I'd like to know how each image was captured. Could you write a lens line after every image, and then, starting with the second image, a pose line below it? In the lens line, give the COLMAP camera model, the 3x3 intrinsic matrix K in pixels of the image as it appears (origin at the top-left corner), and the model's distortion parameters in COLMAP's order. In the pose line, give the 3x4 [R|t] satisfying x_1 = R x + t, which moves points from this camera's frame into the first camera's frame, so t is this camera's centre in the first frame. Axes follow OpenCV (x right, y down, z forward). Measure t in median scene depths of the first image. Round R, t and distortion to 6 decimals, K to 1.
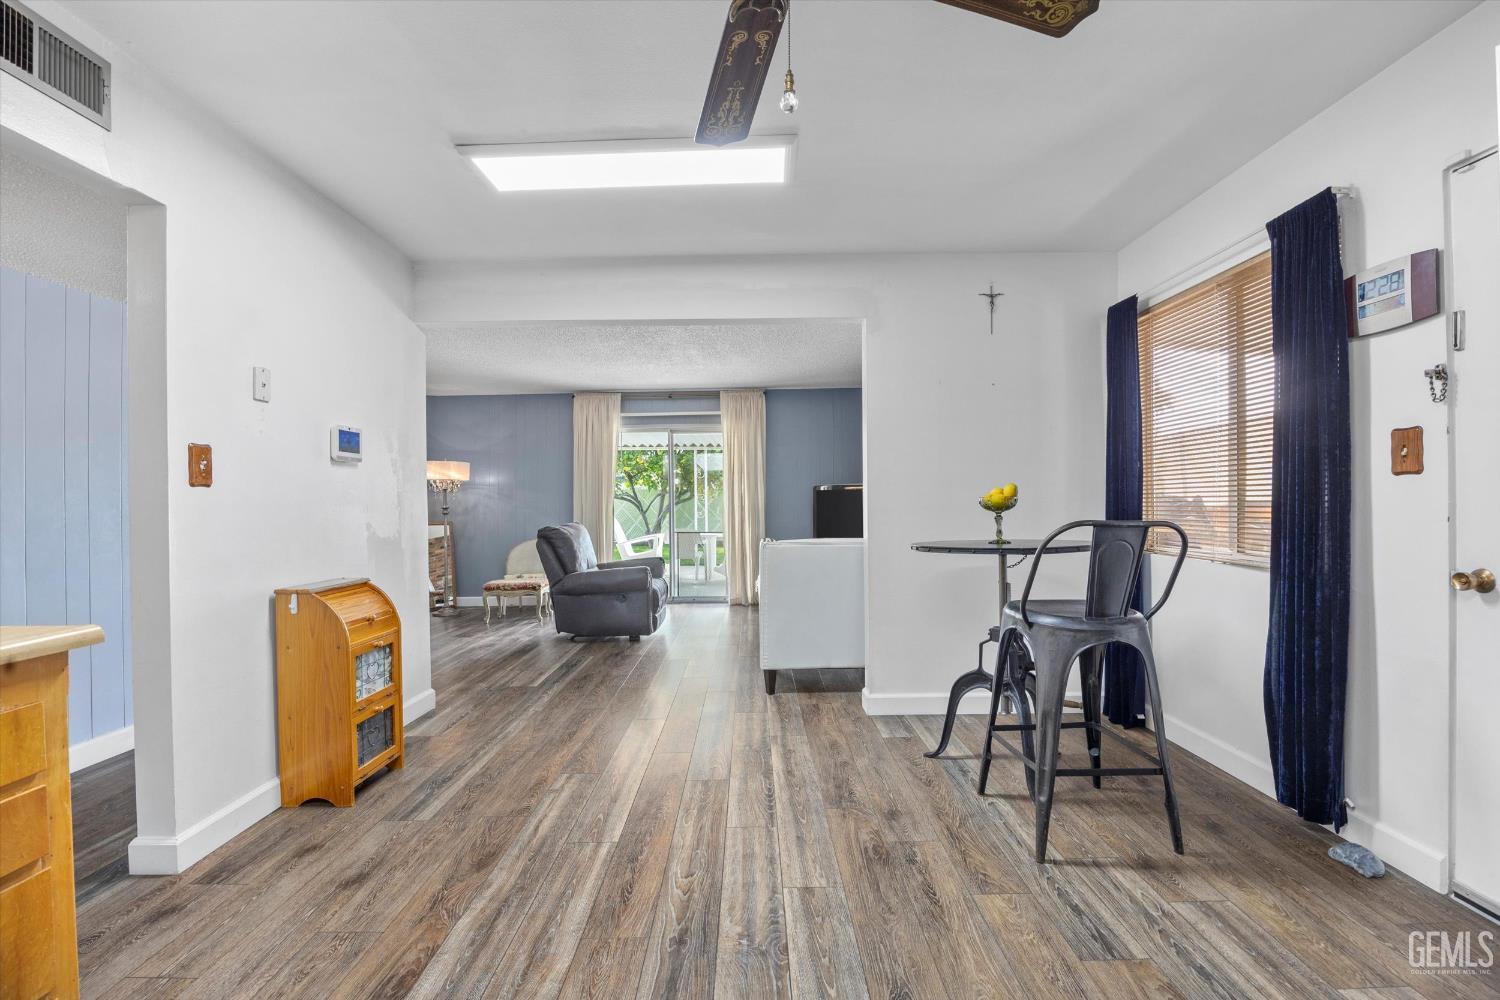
lens RADIAL K [[631.0, 0, 750.0], [0, 631.0, 500.0], [0, 0, 1]] dist [-0.027460, 0.000018]
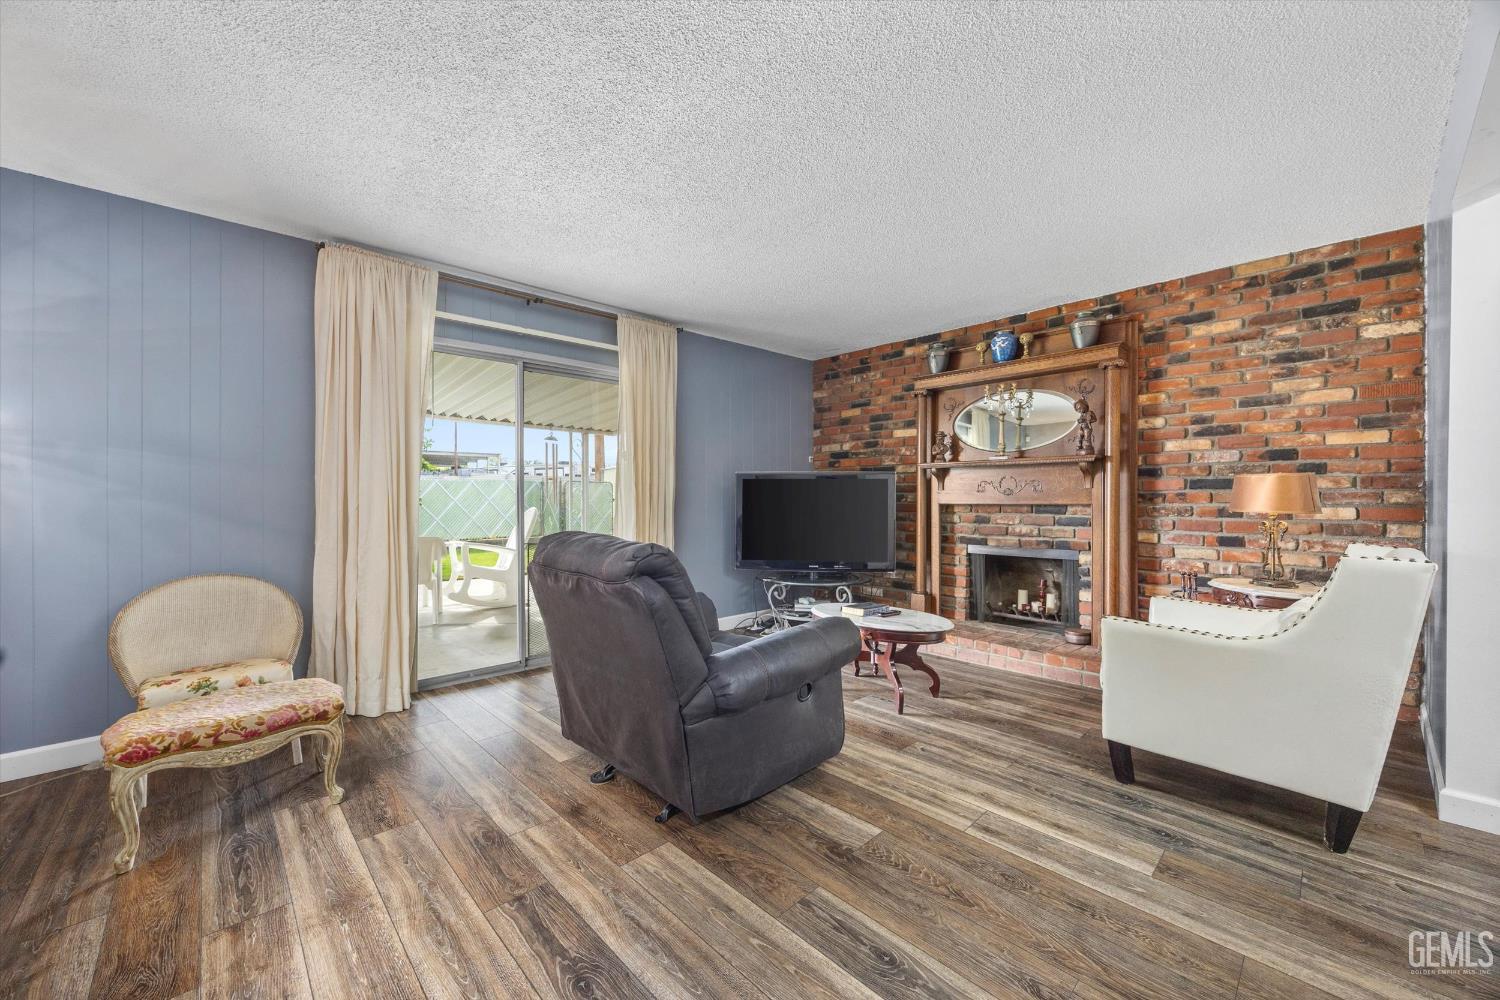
lens RADIAL K [[572.8, 0, 750.0], [0, 572.8, 500.0], [0, 0, 1]] dist [-0.001636, -0.000332]
pose [[0.729173, 0.014850, 0.684169, -1.219425], [-0.013769, 0.999881, -0.007028, 0.045121], [-0.684191, -0.004295, 0.729290, 1.831899]]
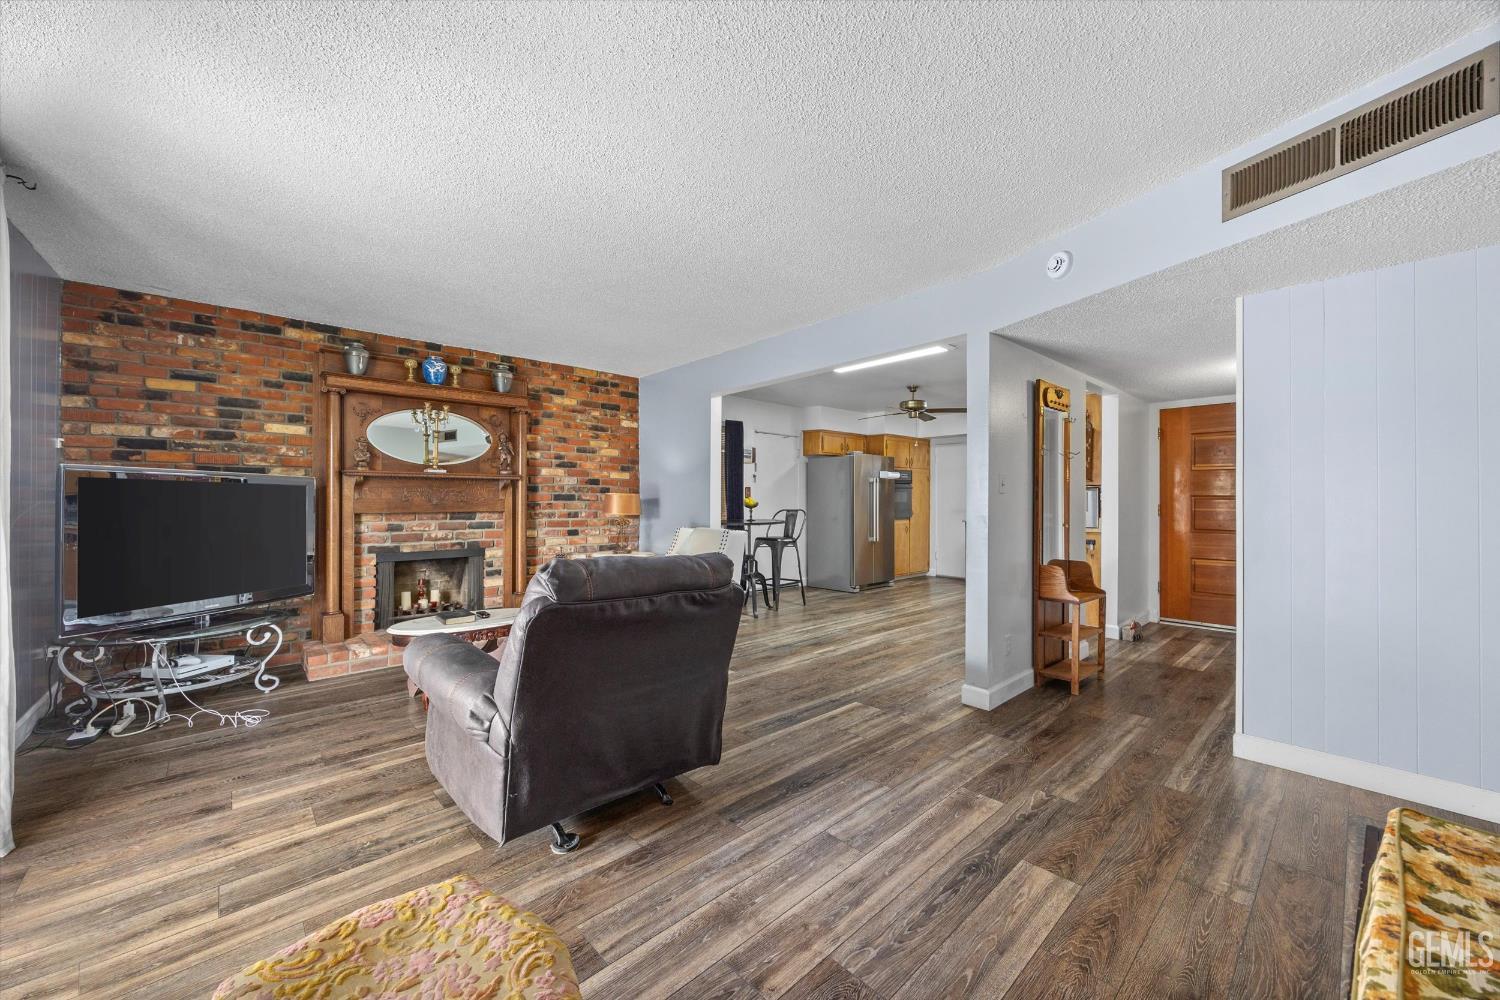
lens RADIAL K [[591.0, 0, 754.6], [0, 591.0, 502.3], [0, 0, 1]] dist [0.000900, -0.000049]
pose [[-0.681520, 0.011692, 0.731706, -1.742757], [0.005660, 0.999927, -0.010707, 0.025485], [-0.731777, -0.003156, -0.681536, 3.379889]]
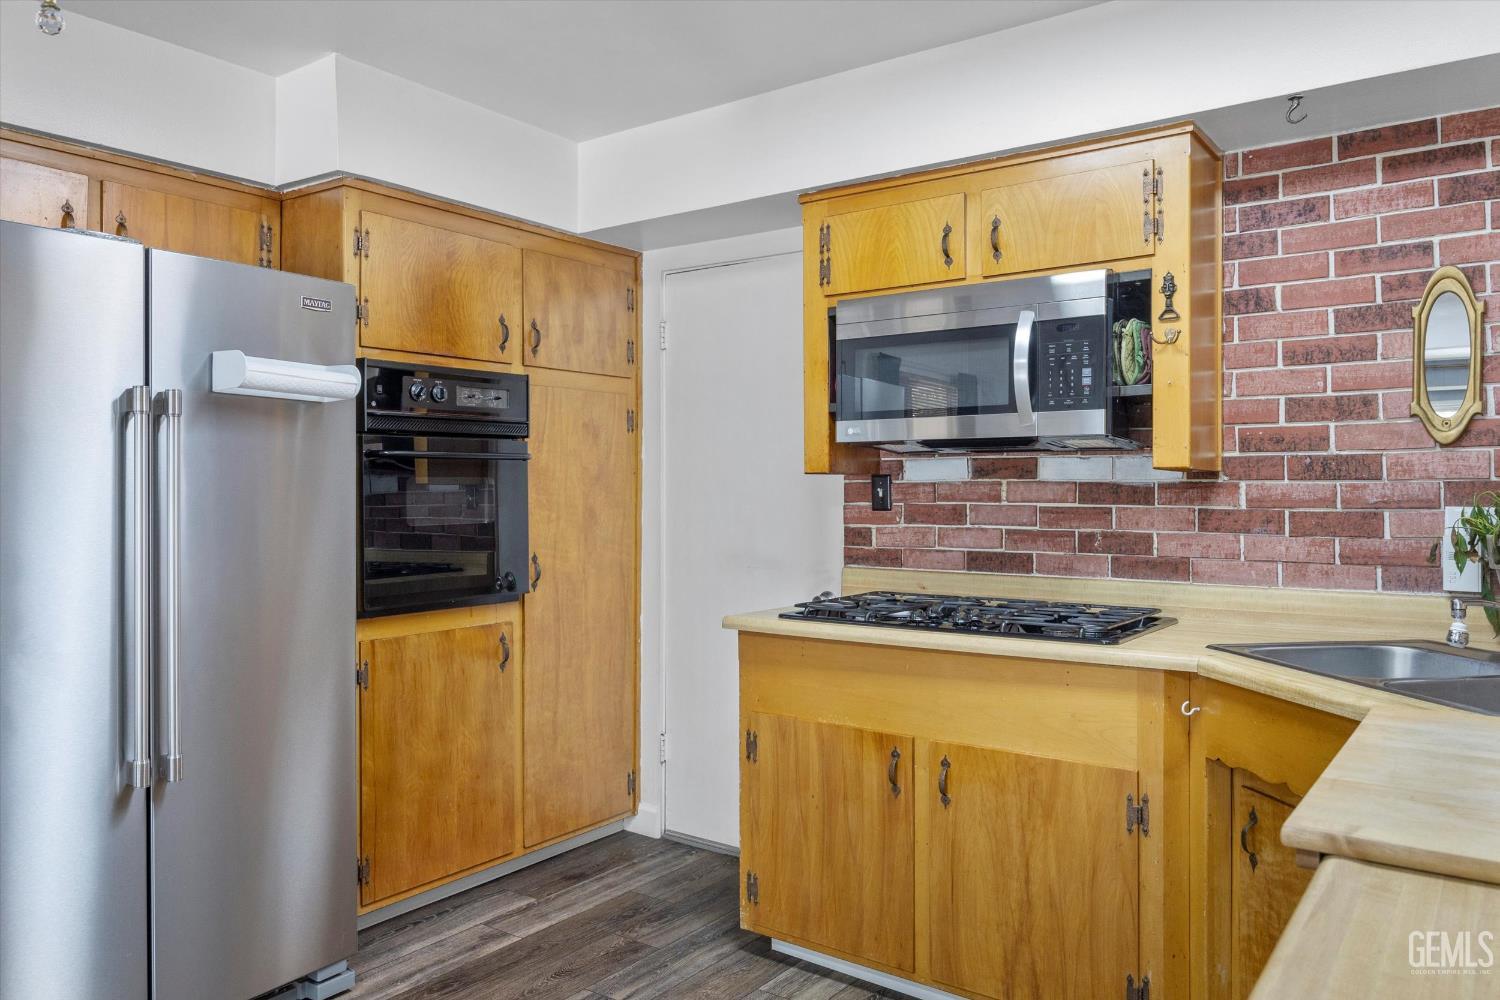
lens RADIAL K [[1076.0, 0, 761.1], [0, 1076.0, 485.7], [0, 0, 1]] dist [-0.005774, -0.000802]
pose [[-0.814458, 0.014584, 0.580039, -0.648885], [0.008154, 0.999873, -0.013690, -0.047723], [-0.580165, -0.006420, -0.814474, 0.776865]]
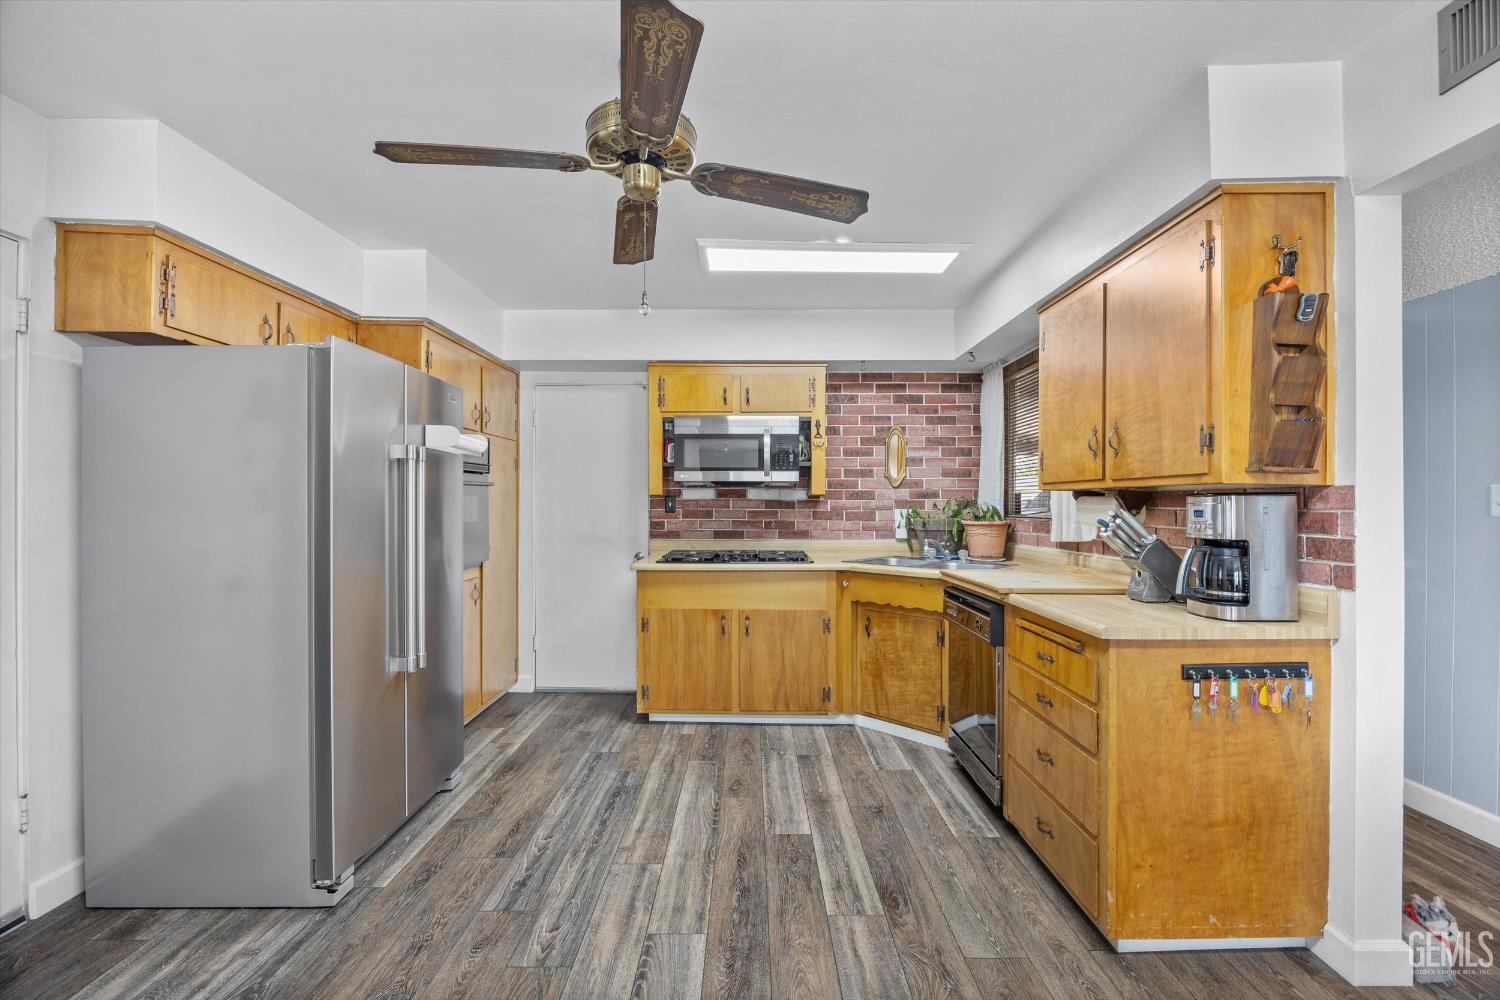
lens RADIAL K [[628.5, 0, 750.0], [0, 628.5, 500.0], [0, 0, 1]] dist [-0.010736, 0.000064]
pose [[-0.999948, 0.010192, -0.000866, -0.108326], [0.010198, 0.999922, -0.007186, -0.054322], [0.000792, -0.007194, -0.999974, 1.367724]]
